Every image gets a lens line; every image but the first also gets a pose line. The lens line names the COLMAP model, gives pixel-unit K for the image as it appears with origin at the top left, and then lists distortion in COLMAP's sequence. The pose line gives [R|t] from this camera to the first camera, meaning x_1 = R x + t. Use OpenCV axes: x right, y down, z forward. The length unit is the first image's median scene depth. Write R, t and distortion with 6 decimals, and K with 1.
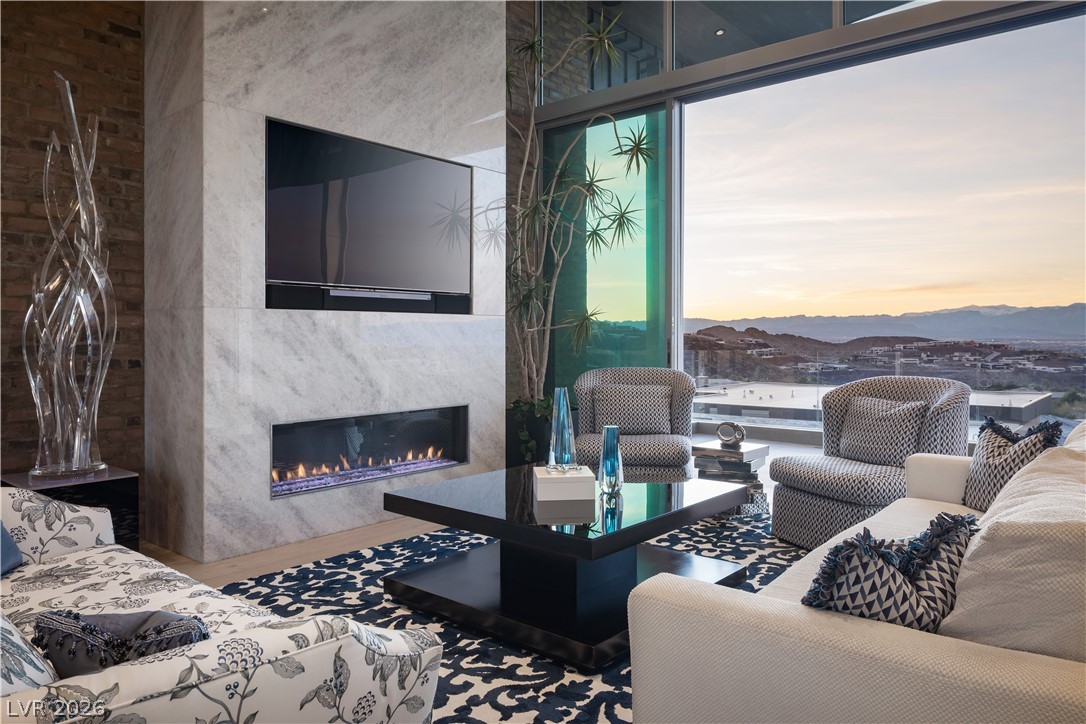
lens RADIAL K [[830.5, 0, 543.0], [0, 830.5, 362.0], [0, 0, 1]] dist [-0.003676, -0.001140]
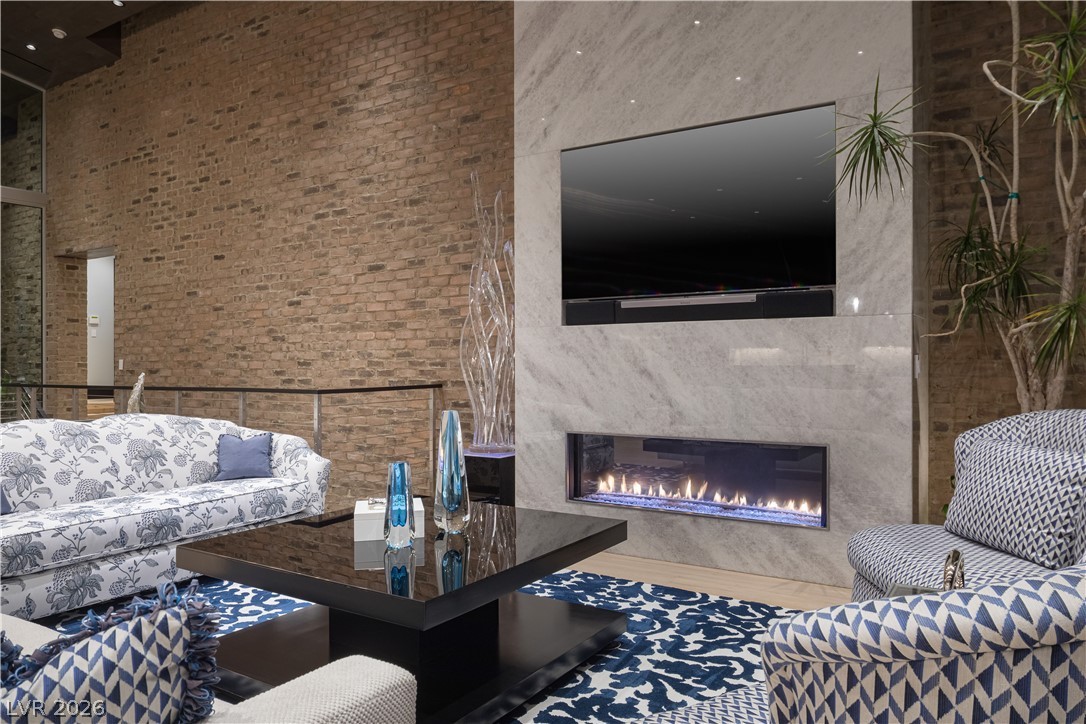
lens RADIAL K [[830.5, 0, 543.0], [0, 830.5, 362.0], [0, 0, 1]] dist [-0.003676, -0.001140]
pose [[0.033967, 0.015413, -0.999304, 0.738381], [-0.016233, 0.999758, 0.014868, -0.031565], [0.999291, 0.015717, 0.034209, 0.911109]]
